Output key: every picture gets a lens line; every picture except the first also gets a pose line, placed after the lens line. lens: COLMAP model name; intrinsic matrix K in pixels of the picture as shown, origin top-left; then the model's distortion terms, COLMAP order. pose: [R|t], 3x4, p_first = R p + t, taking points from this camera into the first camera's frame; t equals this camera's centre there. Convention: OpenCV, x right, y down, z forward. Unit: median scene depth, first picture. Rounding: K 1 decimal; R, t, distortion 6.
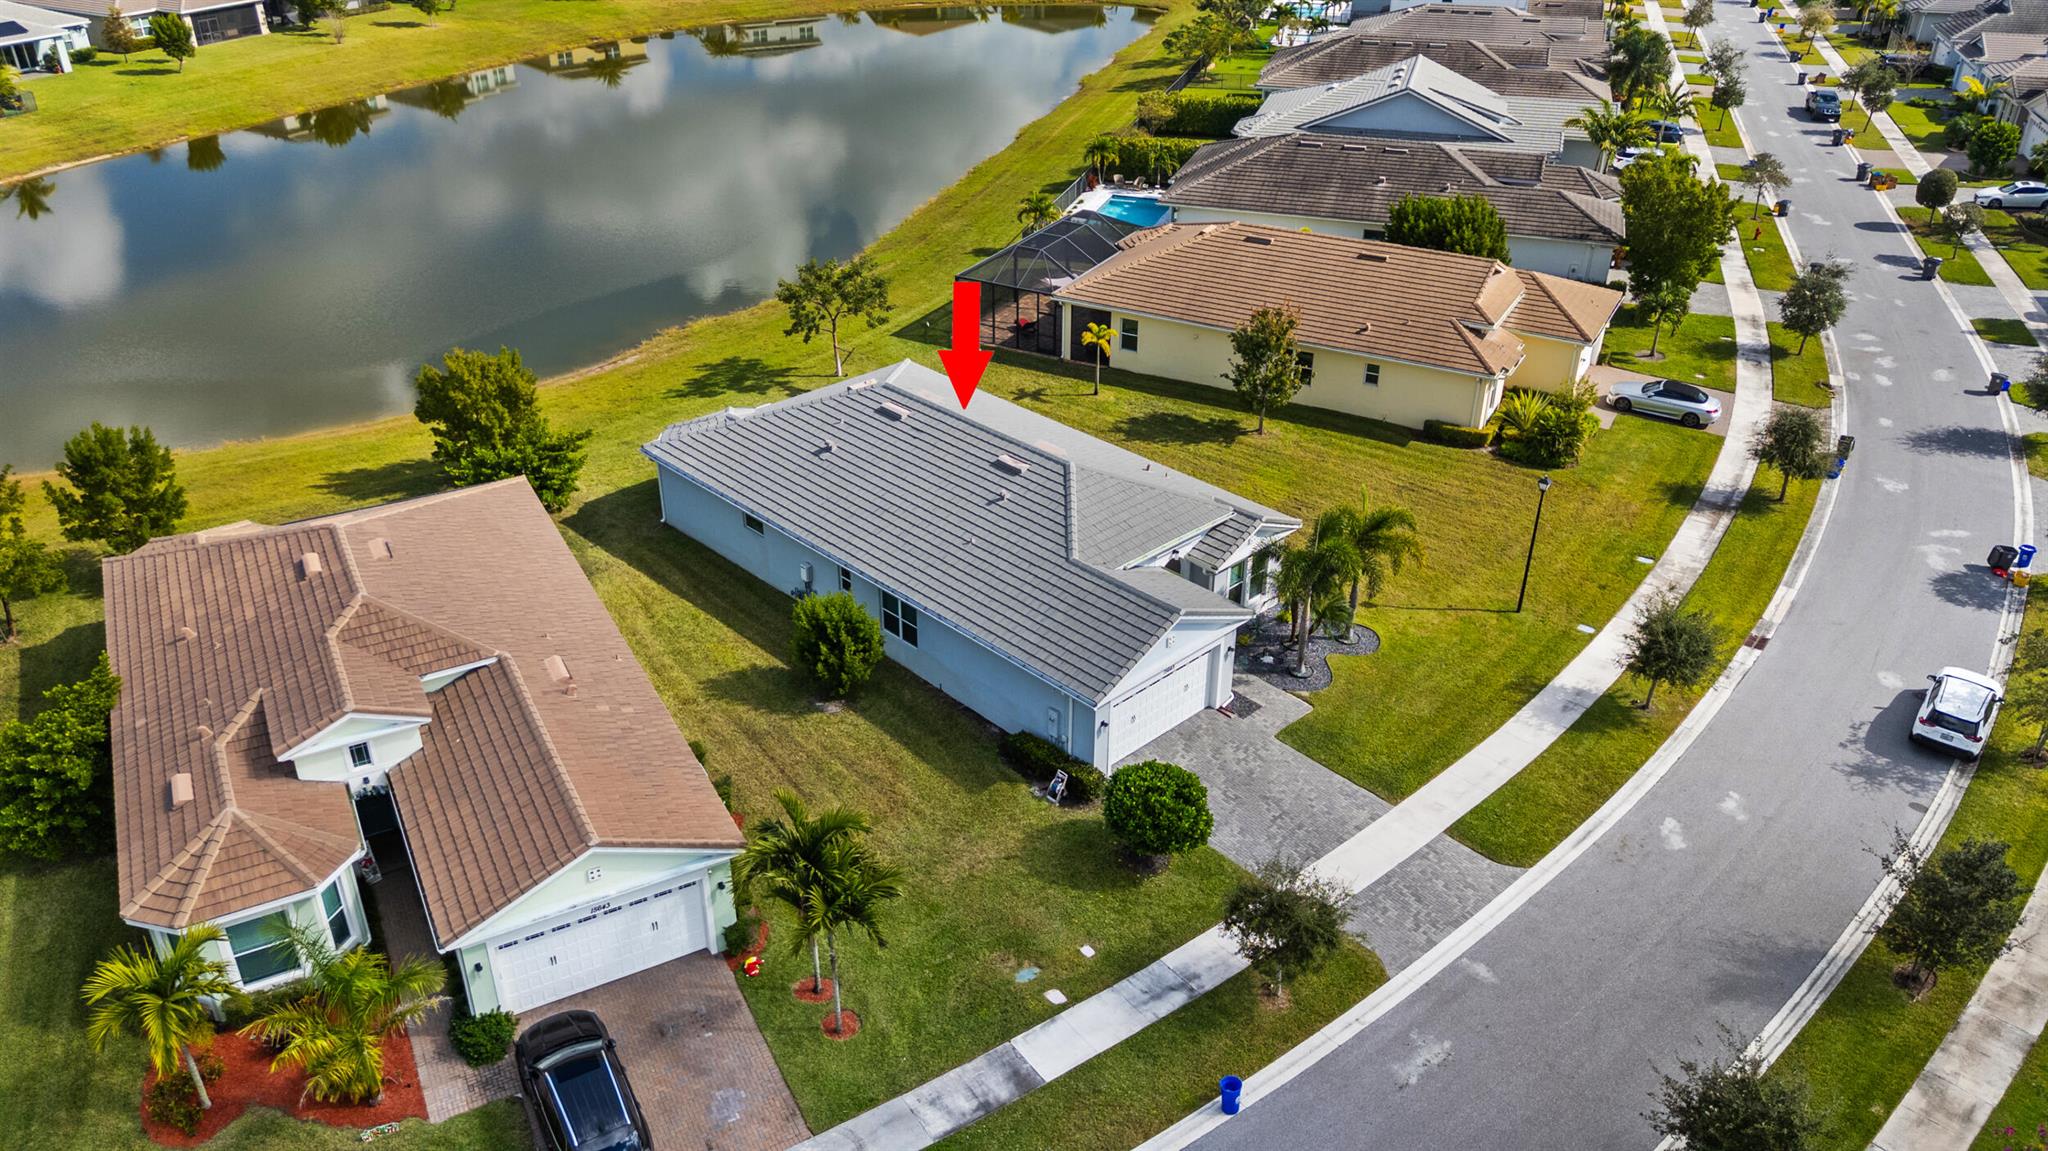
lens RADIAL K [[1502.1, 0, 1016.6], [0, 1502.1, 584.9], [0, 0, 1]] dist [0.057235, -0.043321]
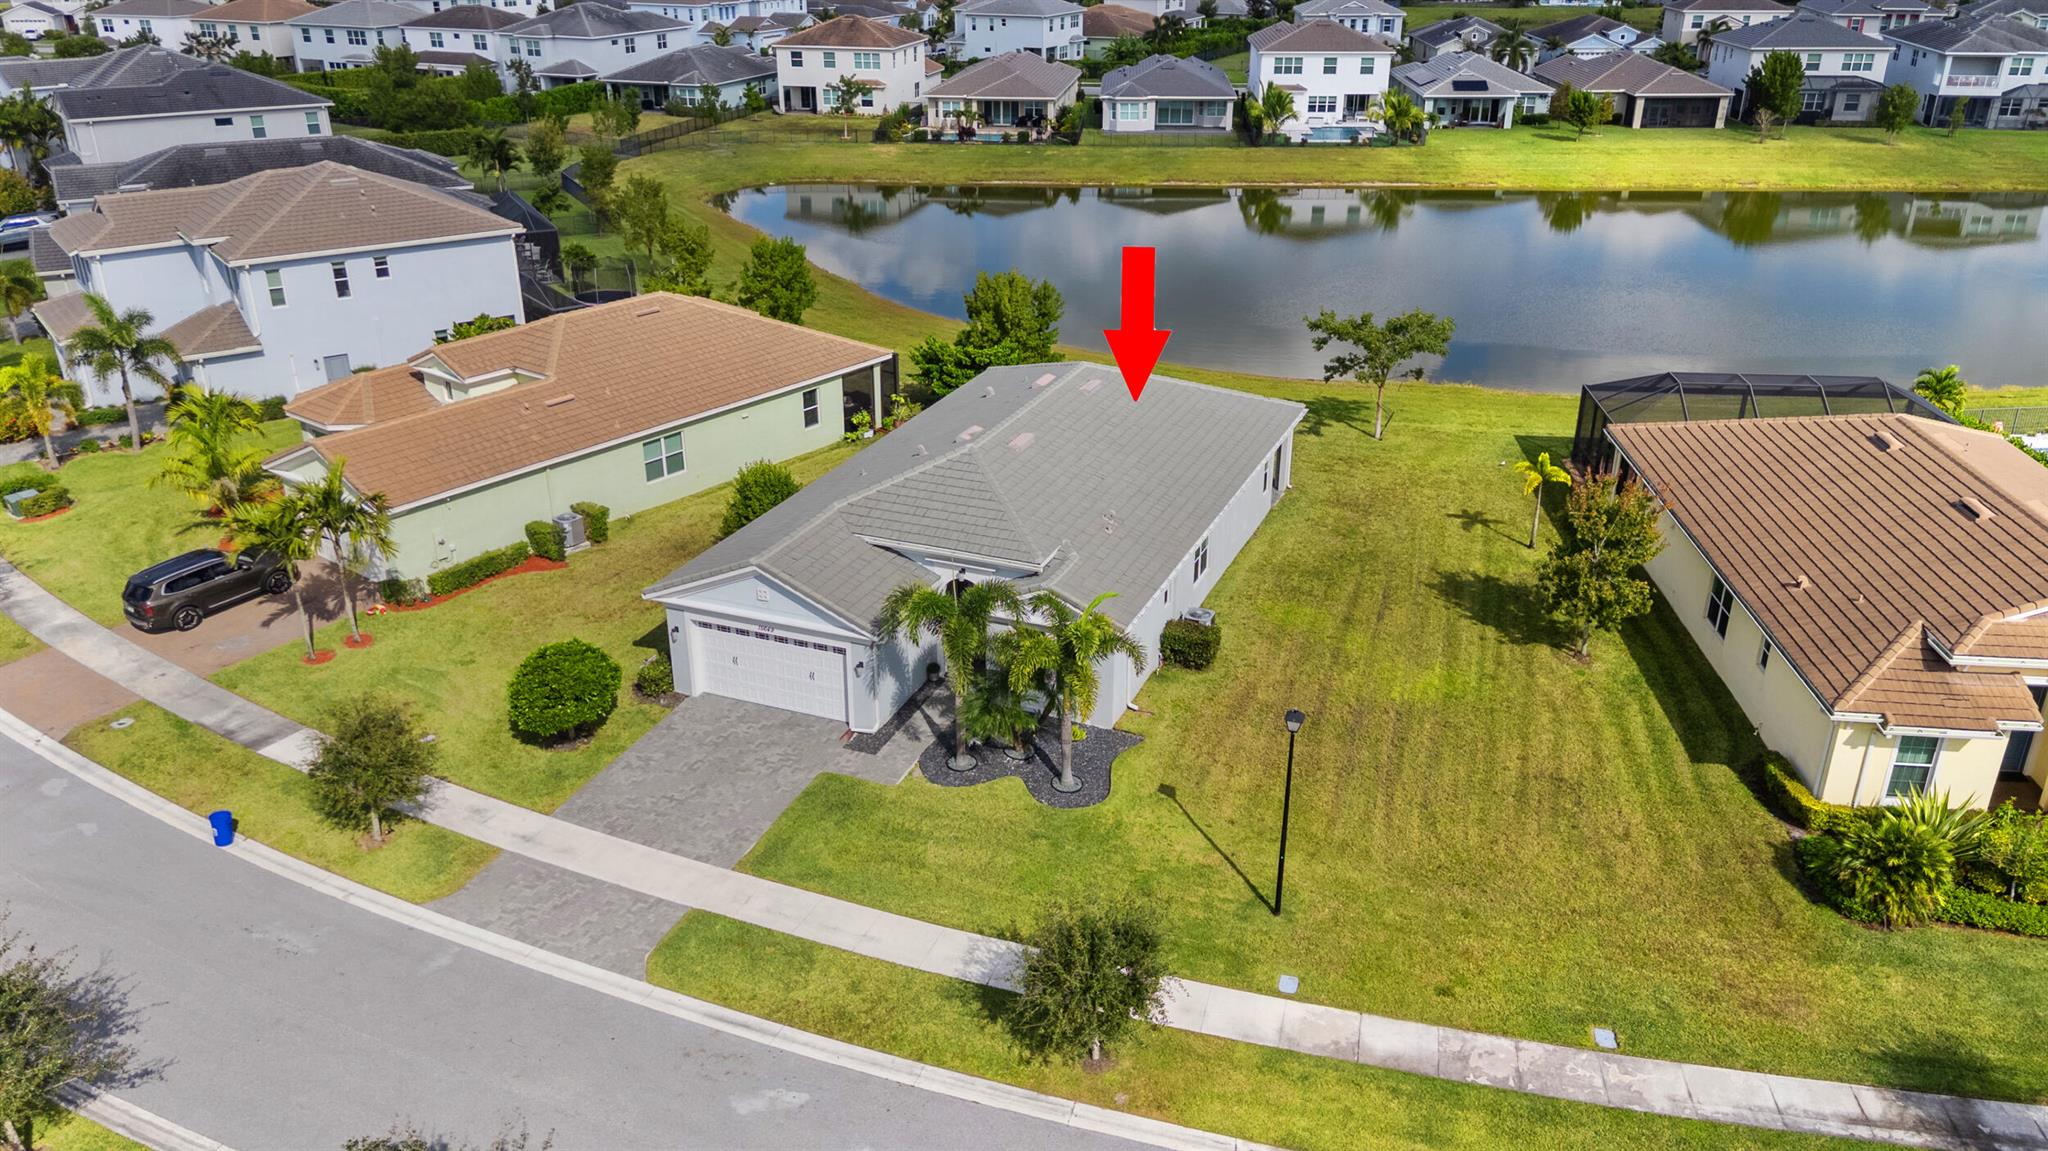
lens RADIAL K [[1502.1, 0, 1016.6], [0, 1502.1, 584.9], [0, 0, 1]] dist [0.057235, -0.043321]
pose [[0.394881, 0.376867, -0.837879, 0.939989], [-0.457203, 0.871655, 0.176585, -0.202525], [0.796890, 0.313351, 0.516505, 0.657027]]
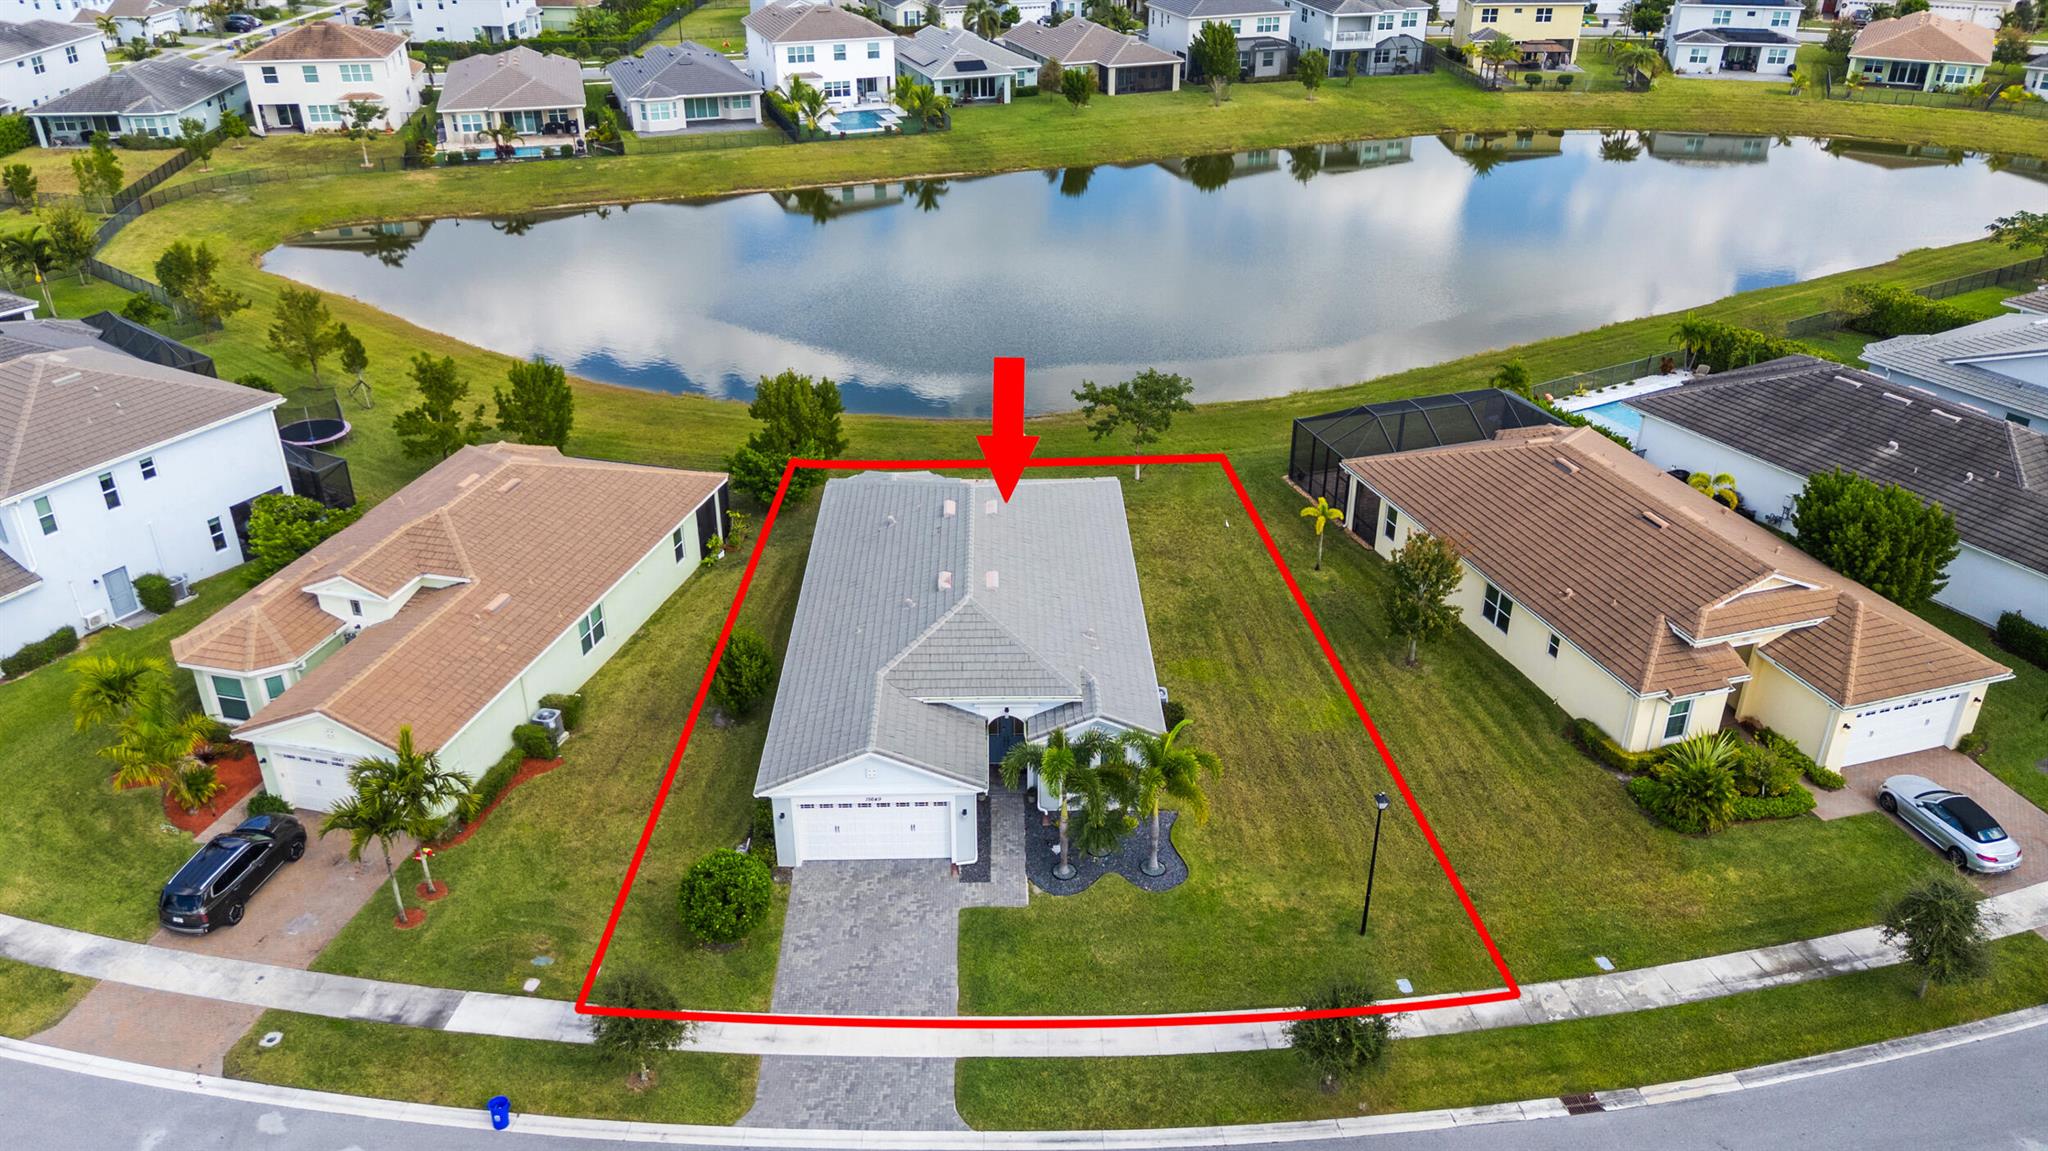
lens RADIAL K [[1502.1, 0, 1016.6], [0, 1502.1, 584.9], [0, 0, 1]] dist [0.057235, -0.043321]
pose [[0.730359, 0.320110, -0.603412, 0.789978], [-0.337386, 0.937168, 0.088801, -0.220739], [0.593924, 0.138726, 0.792470, 0.198698]]
